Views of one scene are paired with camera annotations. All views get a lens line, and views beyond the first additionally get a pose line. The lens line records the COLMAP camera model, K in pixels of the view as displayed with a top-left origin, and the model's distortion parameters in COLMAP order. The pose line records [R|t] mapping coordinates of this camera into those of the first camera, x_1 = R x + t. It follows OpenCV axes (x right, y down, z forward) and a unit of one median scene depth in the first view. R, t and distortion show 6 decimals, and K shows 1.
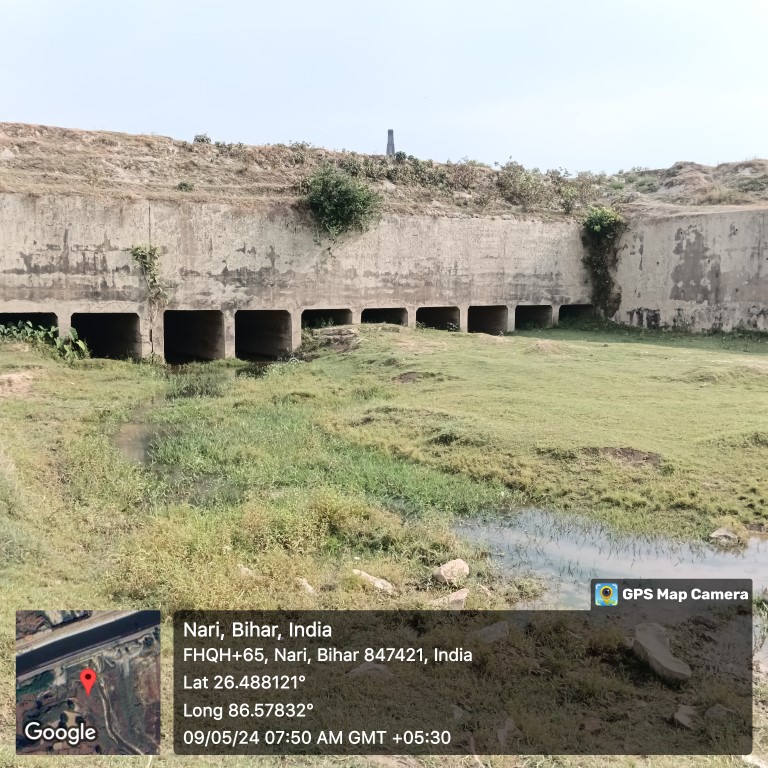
lens RADIAL K [[842.0, 0, 385.7], [0, 842.0, 384.6], [0, 0, 1]] dist [0.059936, 0.000000]
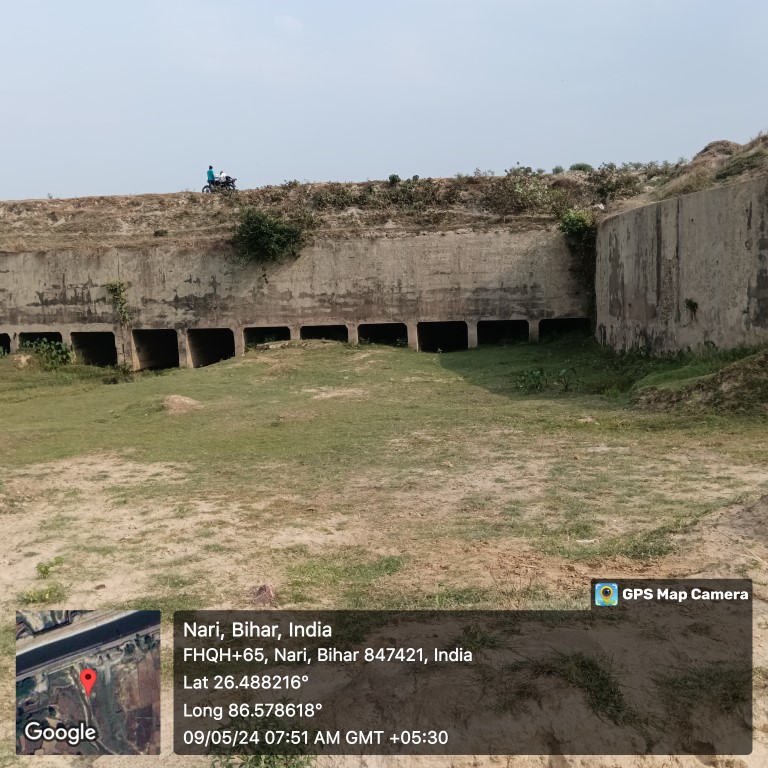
lens RADIAL K [[842.0, 0, 379.6], [0, 842.0, 373.8], [0, 0, 1]] dist [0.059936, 0.000000]
pose [[0.760613, 0.039126, -0.648025, 0.791613], [-0.042145, 0.999053, 0.010852, -0.044662], [0.647836, 0.019057, 0.761541, 0.221532]]
